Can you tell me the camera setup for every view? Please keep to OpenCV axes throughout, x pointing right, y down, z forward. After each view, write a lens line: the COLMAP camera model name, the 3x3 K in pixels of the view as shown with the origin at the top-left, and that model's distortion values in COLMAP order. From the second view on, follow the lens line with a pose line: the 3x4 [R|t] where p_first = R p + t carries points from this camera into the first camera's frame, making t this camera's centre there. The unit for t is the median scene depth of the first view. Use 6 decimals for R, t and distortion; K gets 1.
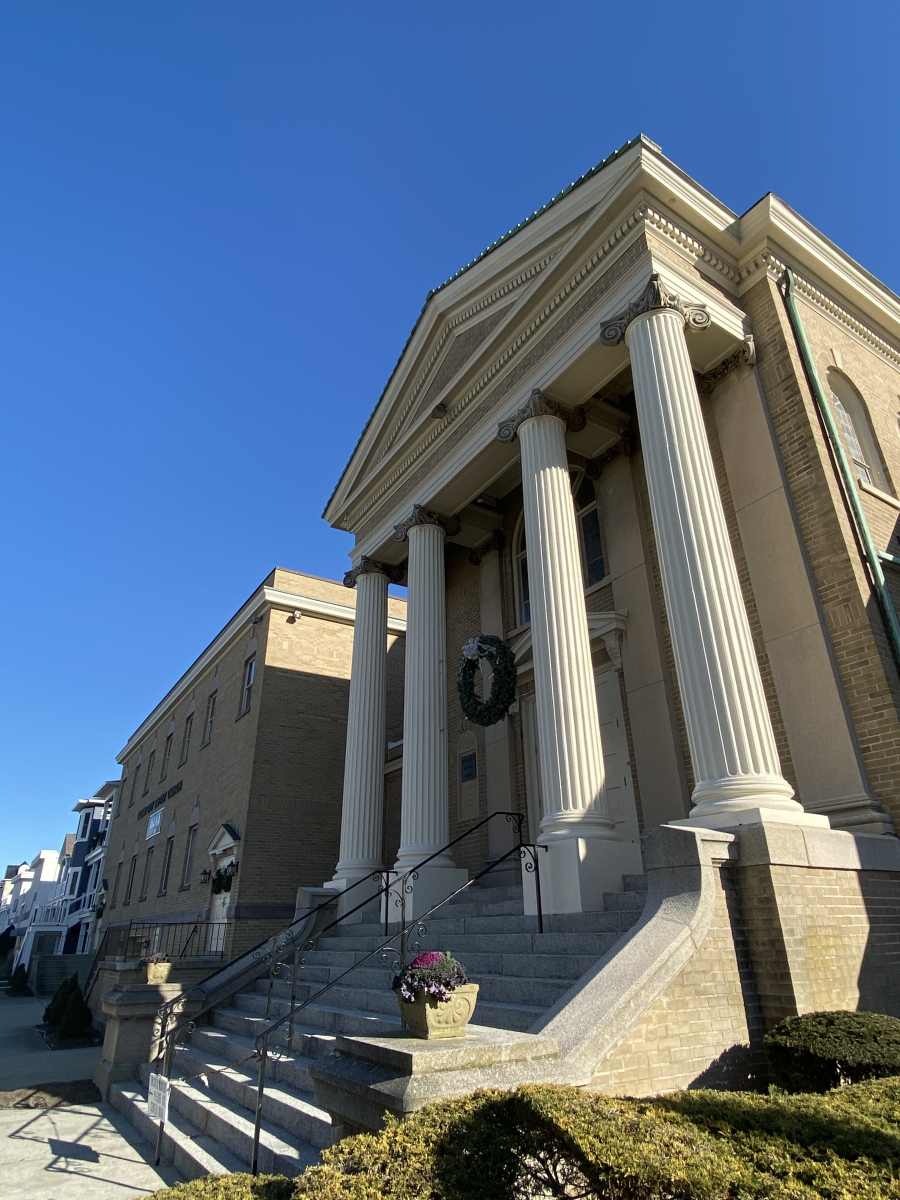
lens RADIAL K [[710.7, 0, 445.2], [0, 710.7, 594.9], [0, 0, 1]] dist [0.000424, -0.001533]
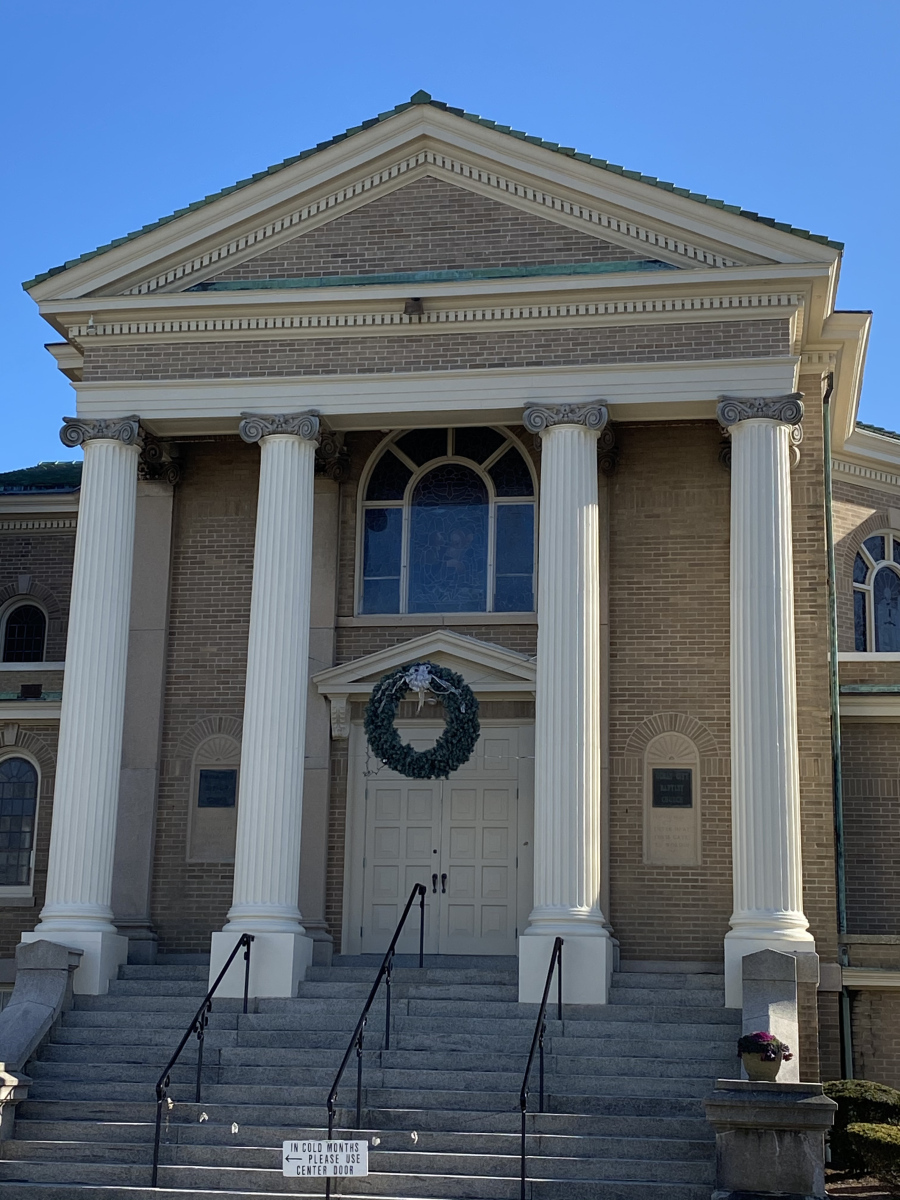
lens RADIAL K [[2012.0, 0, 453.1], [0, 2012.0, 592.1], [0, 0, 1]] dist [0.079266, 0.000000]
pose [[0.657732, 0.199627, 0.726318, -2.279253], [-0.355232, 0.932488, 0.065396, -0.247926], [-0.664228, -0.301024, 0.684241, -0.735495]]
